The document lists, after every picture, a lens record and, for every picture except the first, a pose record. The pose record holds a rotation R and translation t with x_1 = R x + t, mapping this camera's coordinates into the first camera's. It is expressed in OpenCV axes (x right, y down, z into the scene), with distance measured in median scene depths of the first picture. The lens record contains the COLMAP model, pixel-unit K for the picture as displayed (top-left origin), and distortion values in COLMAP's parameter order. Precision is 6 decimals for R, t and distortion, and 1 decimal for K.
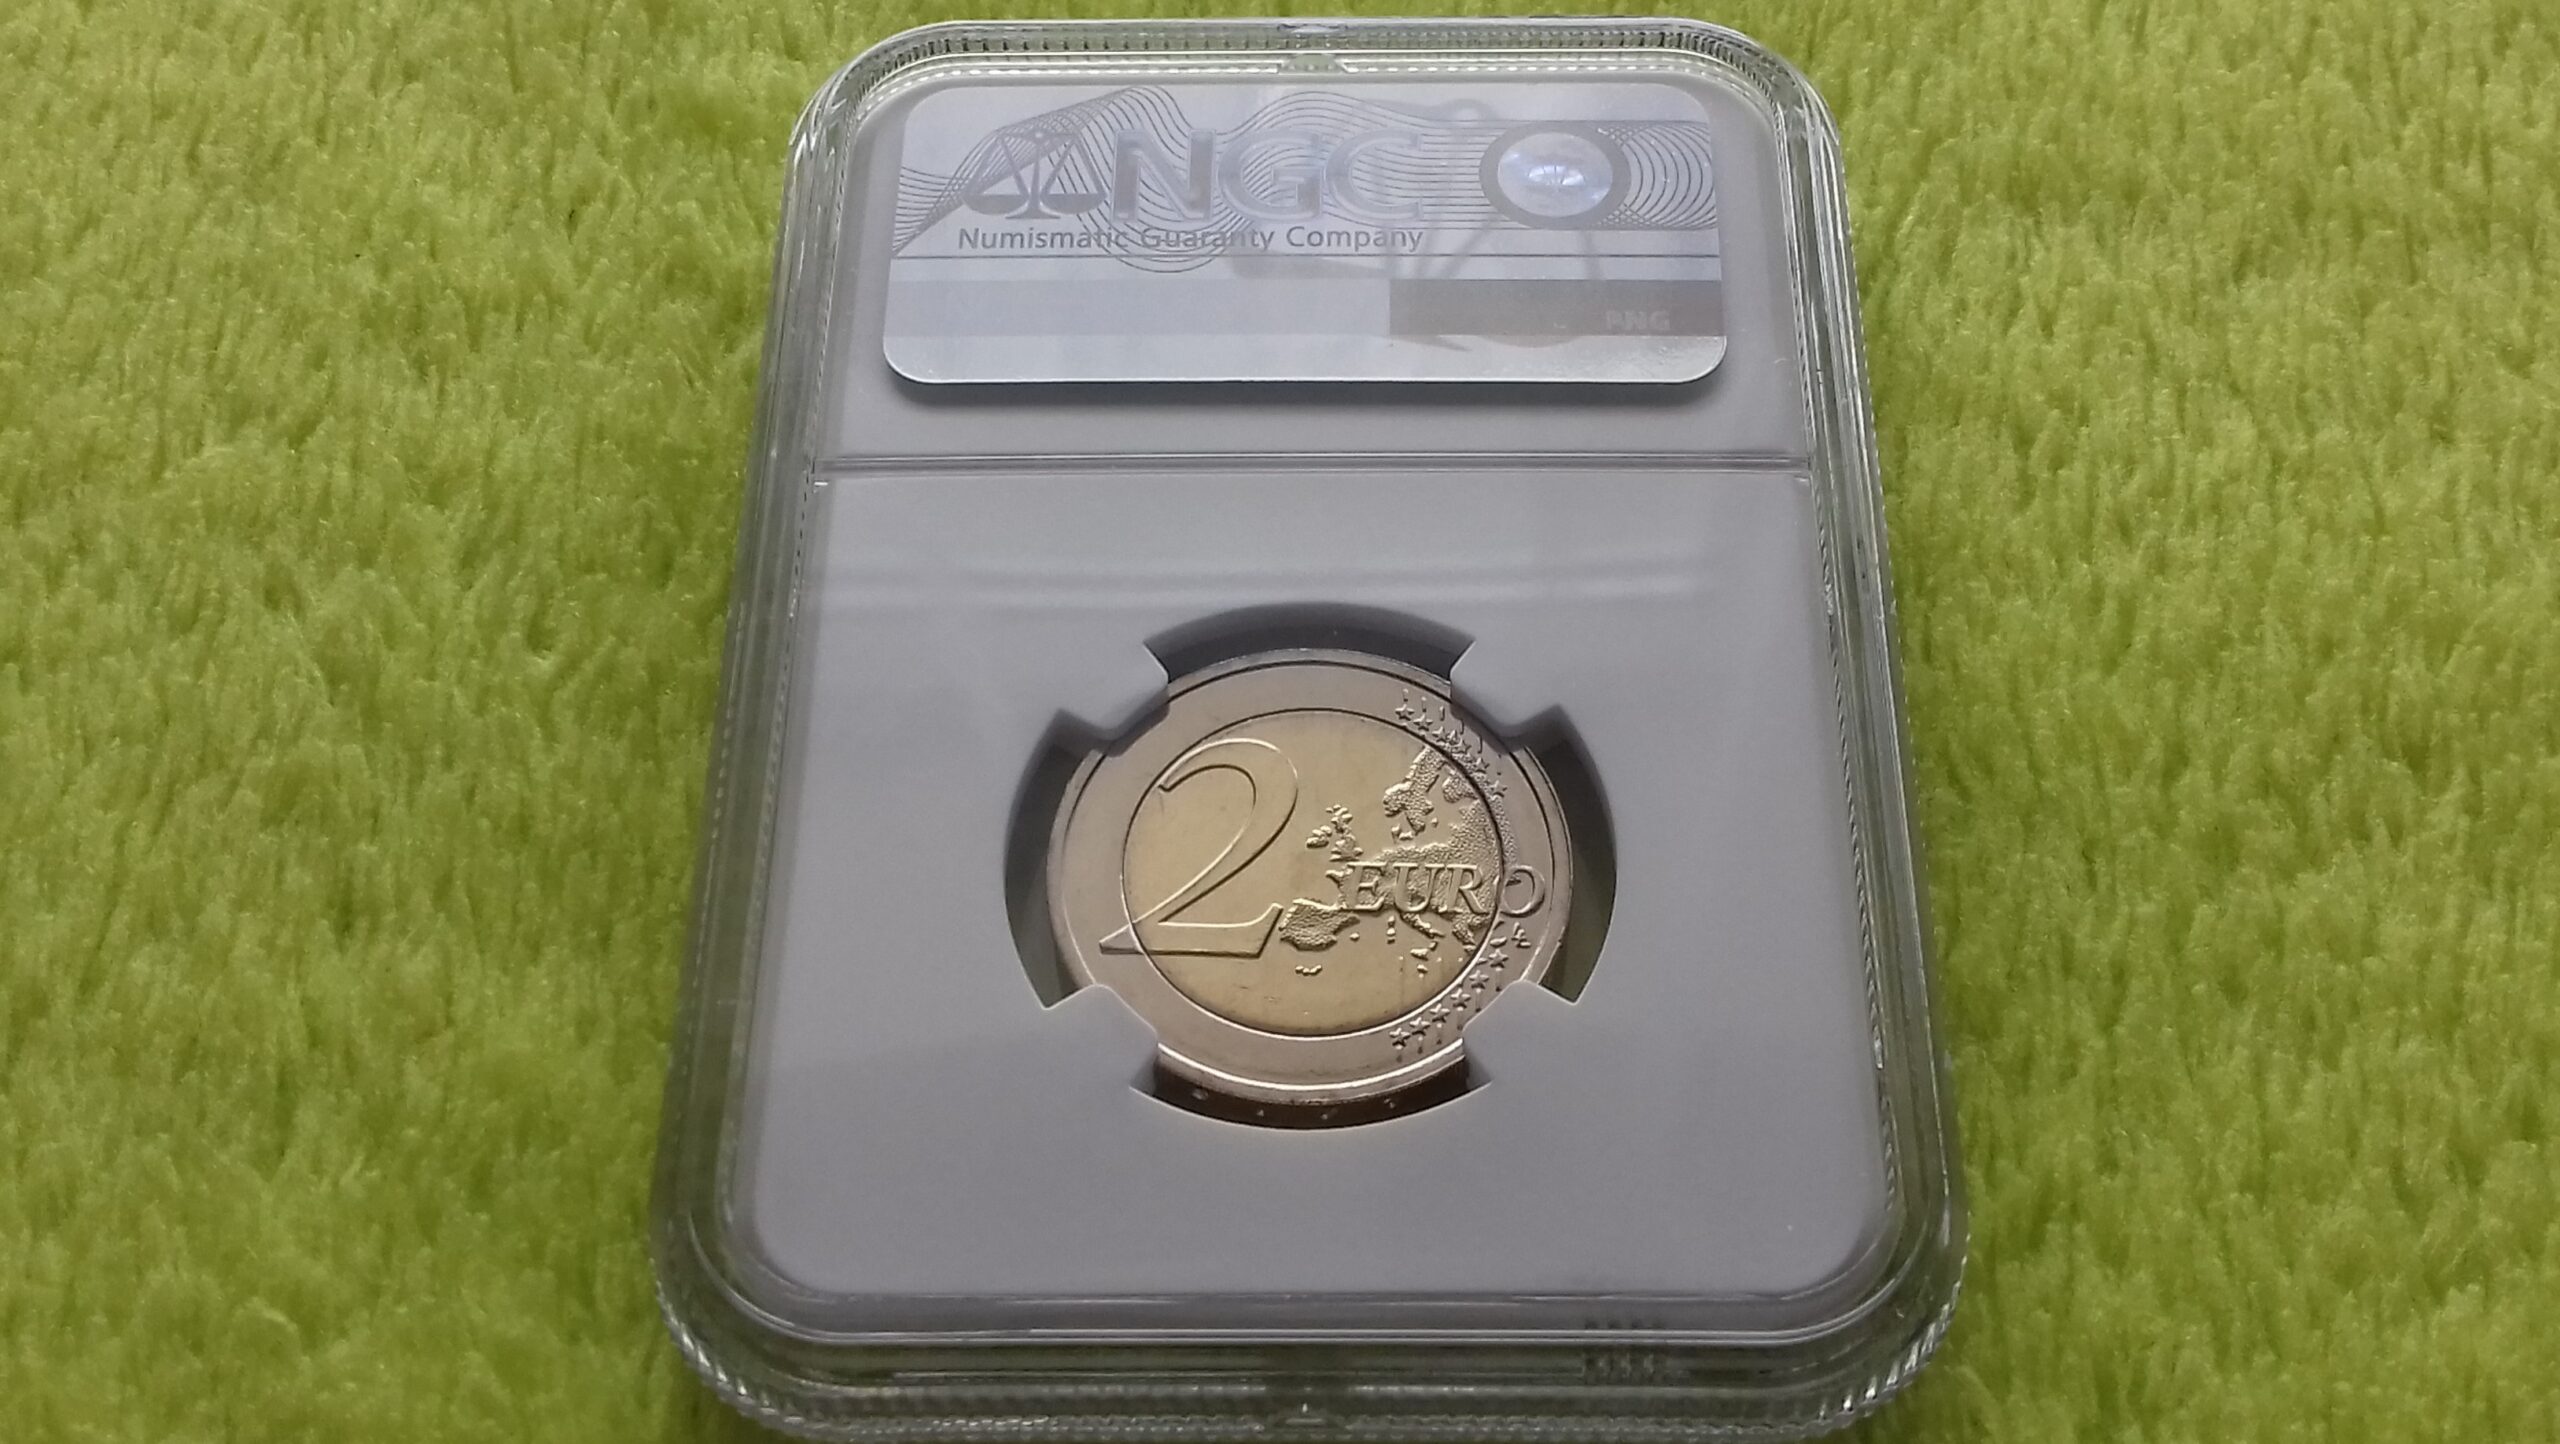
lens RADIAL K [[3107.7, 0, 1279.6], [0, 3107.7, 824.1], [0, 0, 1]] dist [0.096983, -0.196347]
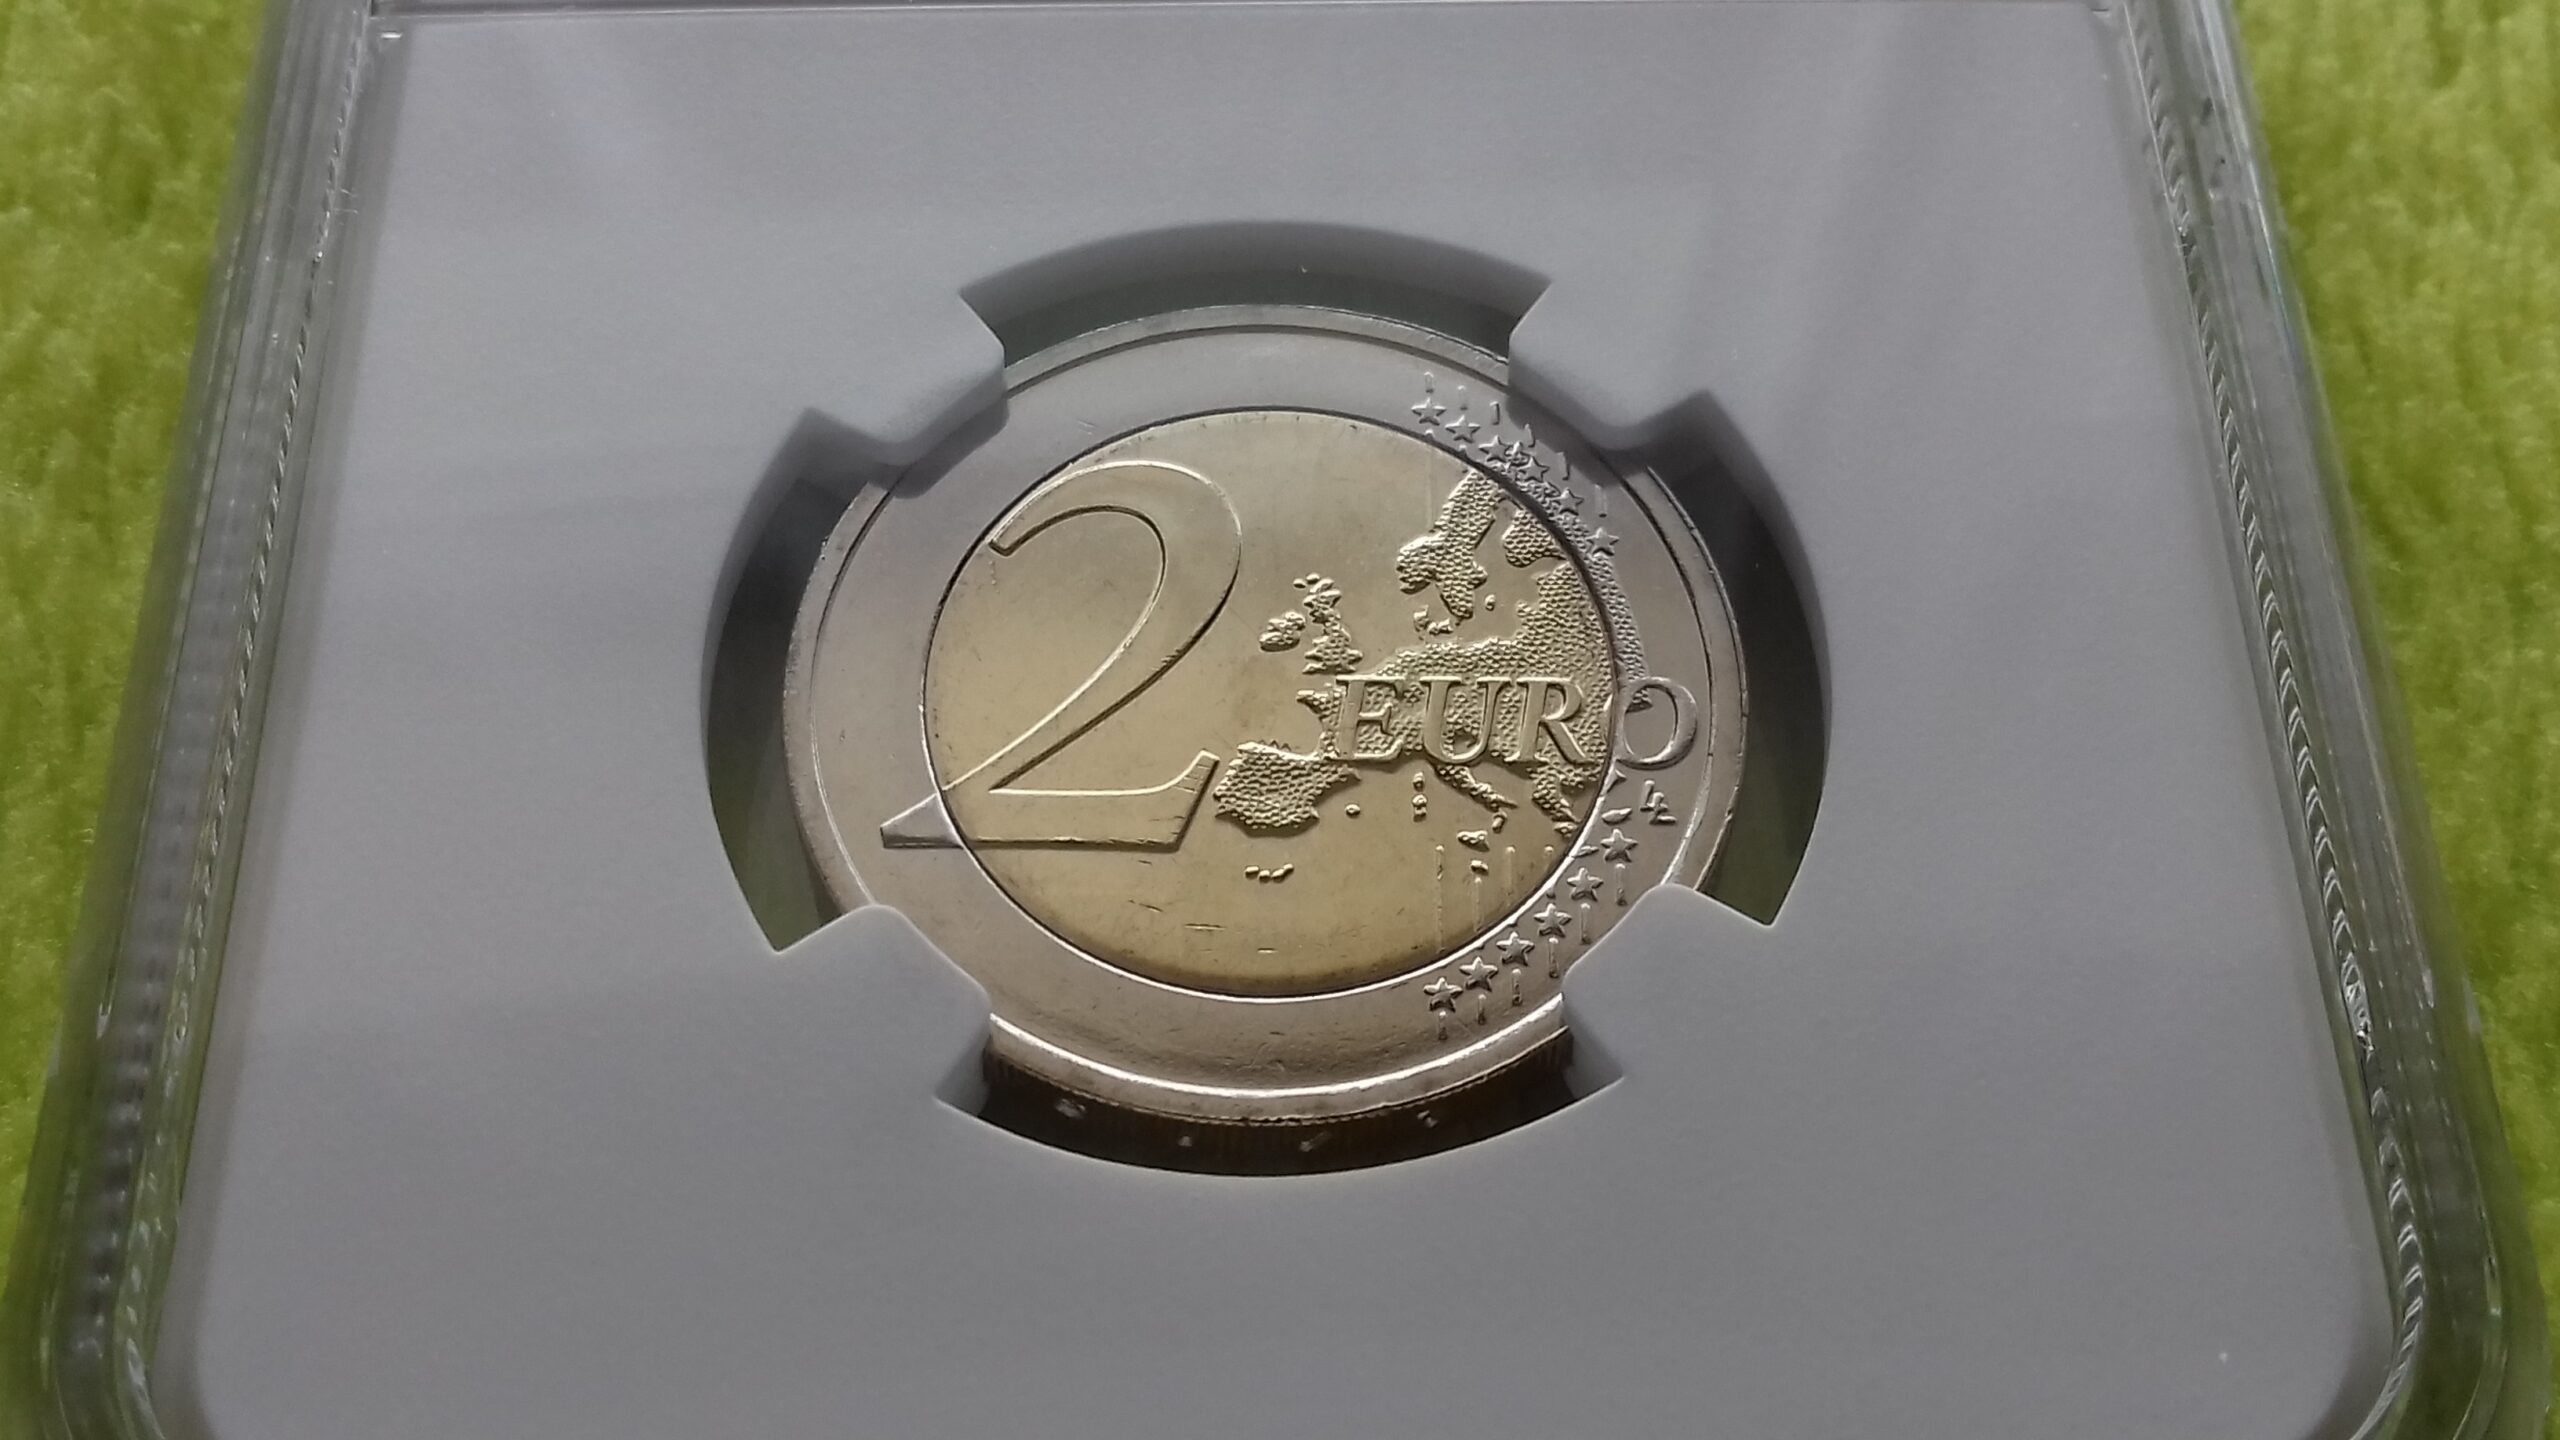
lens RADIAL K [[3292.8, 0, 1280.0], [0, 3292.8, 720.0], [0, 0, 1]] dist [0.030430, 0.052067]
pose [[0.999322, -0.014090, 0.034025, -0.007629], [0.014317, 0.999877, -0.006422, 0.023450], [-0.033931, 0.006905, 0.999400, 0.414158]]
